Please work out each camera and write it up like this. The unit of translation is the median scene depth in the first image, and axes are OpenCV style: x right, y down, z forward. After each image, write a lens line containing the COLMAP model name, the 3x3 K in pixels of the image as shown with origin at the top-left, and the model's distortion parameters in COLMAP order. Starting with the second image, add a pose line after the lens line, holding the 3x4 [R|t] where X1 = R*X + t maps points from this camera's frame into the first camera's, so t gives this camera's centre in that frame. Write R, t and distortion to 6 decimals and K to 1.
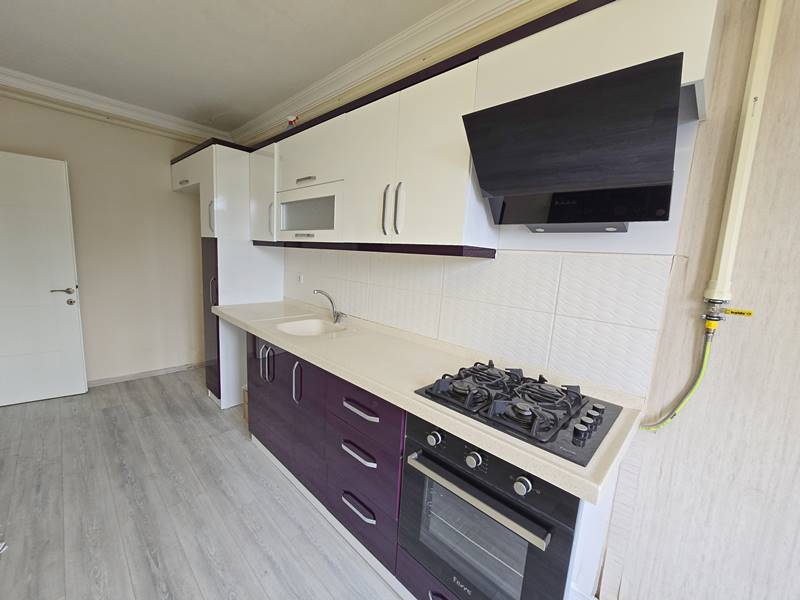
lens RADIAL K [[326.8, 0, 398.2], [0, 326.8, 304.7], [0, 0, 1]] dist [-0.001606, 0.000619]
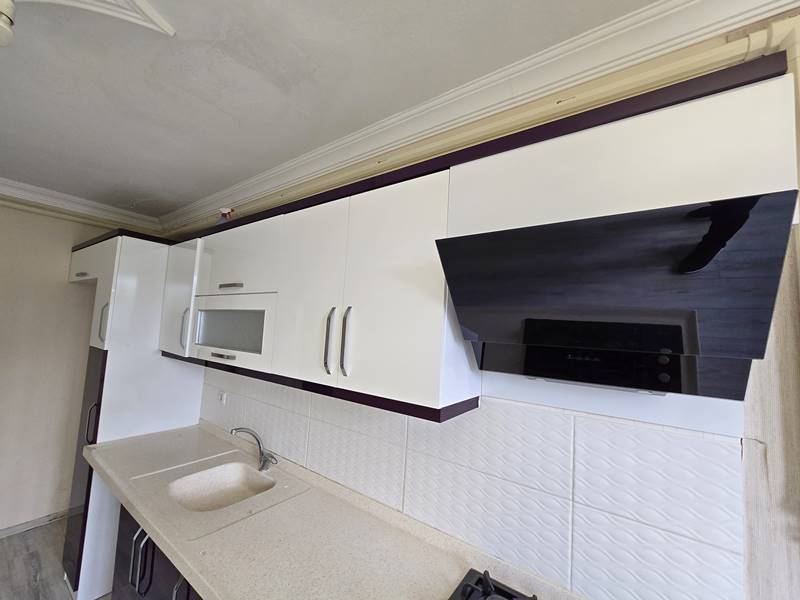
lens RADIAL K [[326.8, 0, 398.2], [0, 326.8, 304.7], [0, 0, 1]] dist [-0.001606, 0.000619]
pose [[0.990600, 0.005684, 0.136673, 0.010657], [0.024317, 0.975906, -0.216834, -0.163009], [-0.134612, 0.218120, 0.966594, 0.200124]]
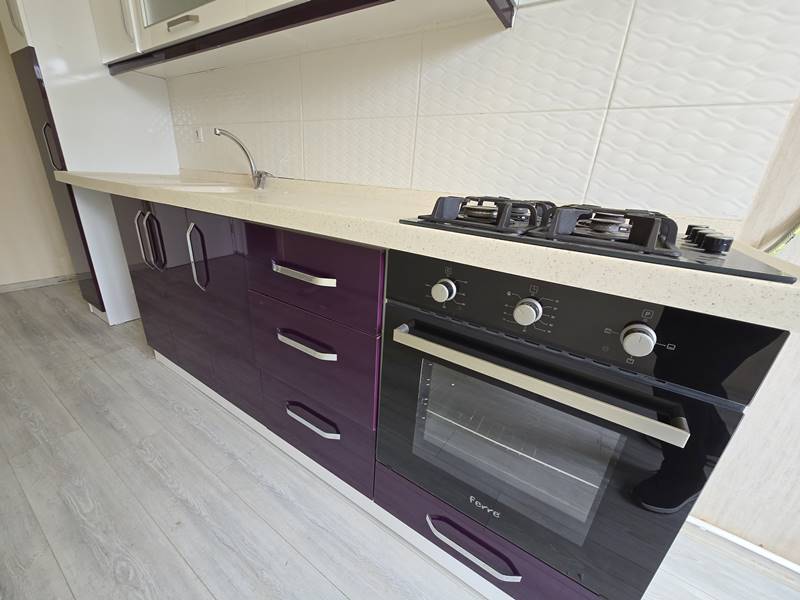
lens RADIAL K [[326.8, 0, 398.2], [0, 326.8, 304.7], [0, 0, 1]] dist [-0.001606, 0.000619]
pose [[0.984127, -0.060620, 0.166793, -0.032824], [0.021641, 0.973829, 0.226248, 0.169400], [-0.176143, -0.219047, 0.959683, 0.264798]]
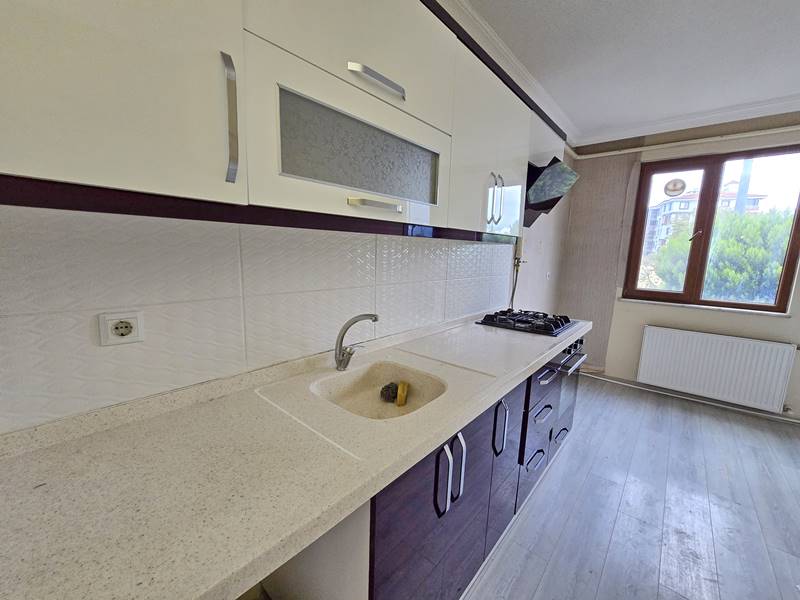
lens RADIAL K [[326.8, 0, 398.2], [0, 326.8, 304.7], [0, 0, 1]] dist [-0.001606, 0.000619]
pose [[-0.054640, -0.221635, 0.973598, -0.820019], [0.123374, 0.966084, 0.226848, -0.185905], [-0.990855, 0.132512, -0.025443, 1.057992]]
